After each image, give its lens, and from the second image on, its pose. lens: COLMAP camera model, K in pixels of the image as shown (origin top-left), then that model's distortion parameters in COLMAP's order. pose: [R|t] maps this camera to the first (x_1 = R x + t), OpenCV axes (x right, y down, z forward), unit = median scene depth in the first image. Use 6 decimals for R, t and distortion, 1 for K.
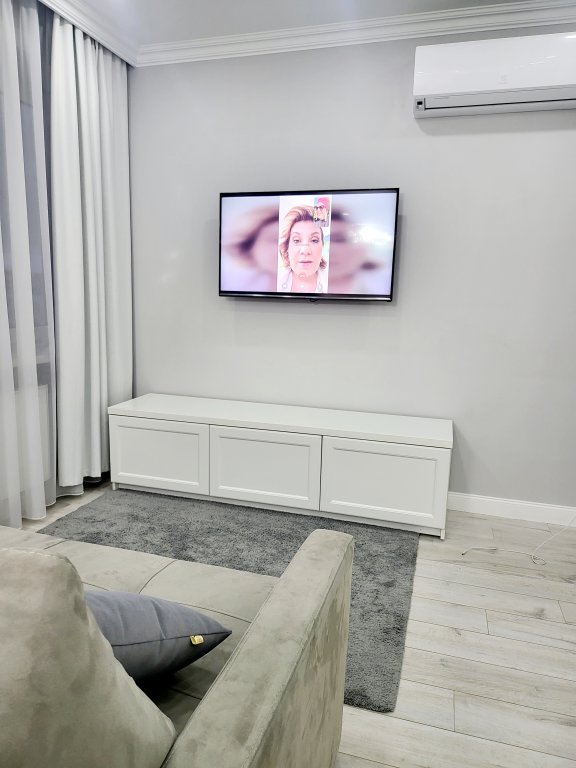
lens RADIAL K [[538.5, 0, 282.3], [0, 538.5, 380.2], [0, 0, 1]] dist [0.067260, -0.064312]
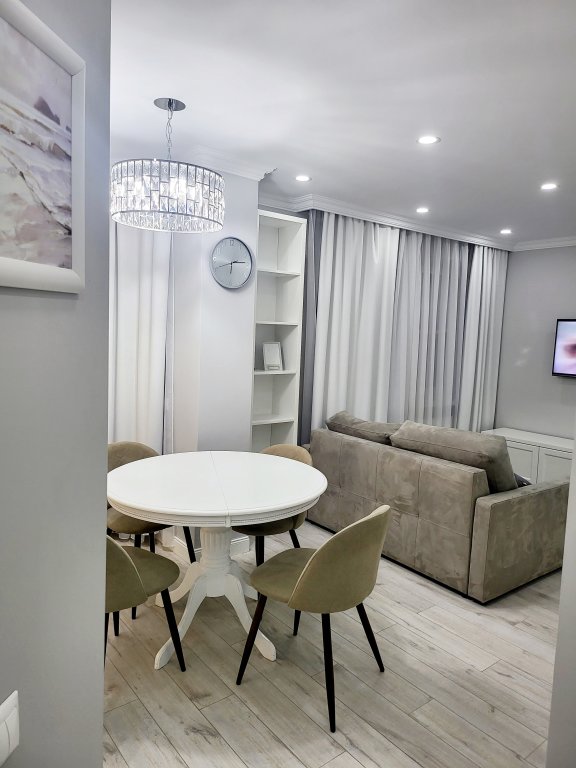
lens RADIAL K [[538.5, 0, 281.1], [0, 538.5, 376.7], [0, 0, 1]] dist [0.067260, -0.064312]
pose [[0.818440, 0.054915, -0.571962, 0.191434], [-0.106754, 0.992624, -0.057454, 0.046571], [0.564589, 0.108082, 0.818265, -1.030310]]
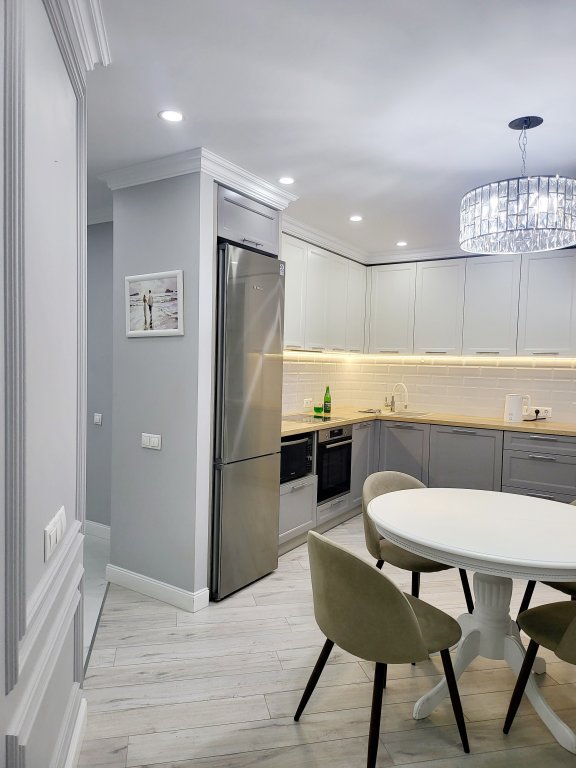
lens RADIAL K [[538.5, 0, 287.1], [0, 538.5, 381.9], [0, 0, 1]] dist [0.067260, -0.064312]
pose [[-0.863495, -0.031088, -0.503399, 0.268415], [-0.126810, 0.979418, 0.157036, -0.116047], [0.488156, 0.199436, -0.849664, 0.221601]]
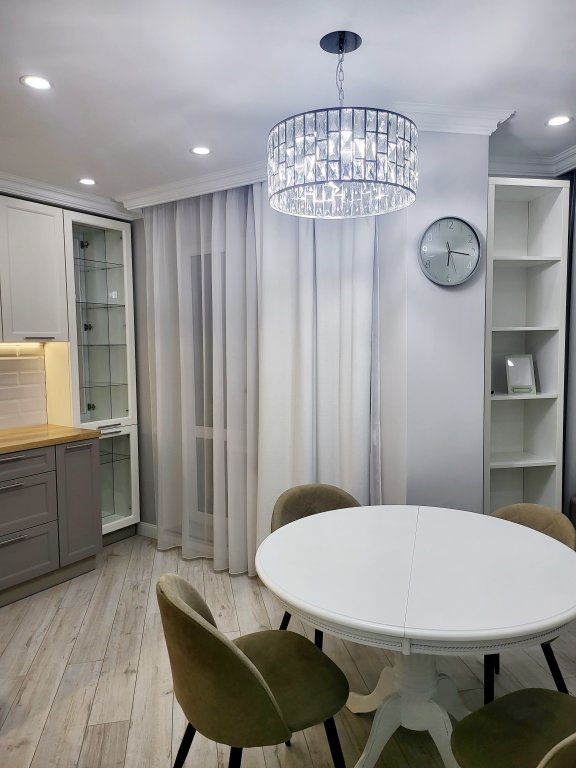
lens RADIAL K [[538.5, 0, 290.2], [0, 538.5, 379.8], [0, 0, 1]] dist [0.067260, -0.064312]
pose [[0.470819, 0.024658, -0.881885, 0.073741], [-0.114891, 0.992810, -0.033578, 0.009591], [0.874717, 0.117129, 0.470267, -0.764749]]
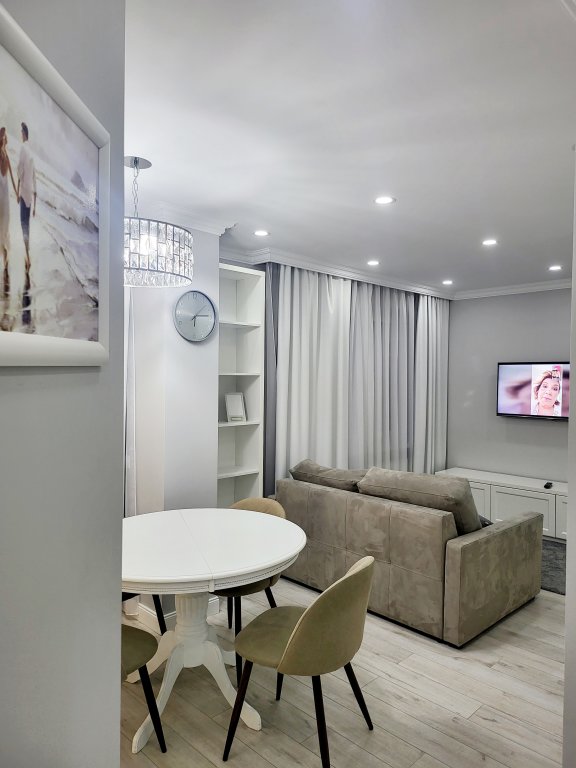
lens RADIAL K [[538.5, 0, 289.9], [0, 538.5, 385.3], [0, 0, 1]] dist [0.067260, -0.064312]
pose [[0.882650, -0.009309, -0.469938, 0.144951], [-0.061398, 0.988954, -0.134910, 0.037894], [0.466003, 0.147932, 0.872329, -1.058367]]
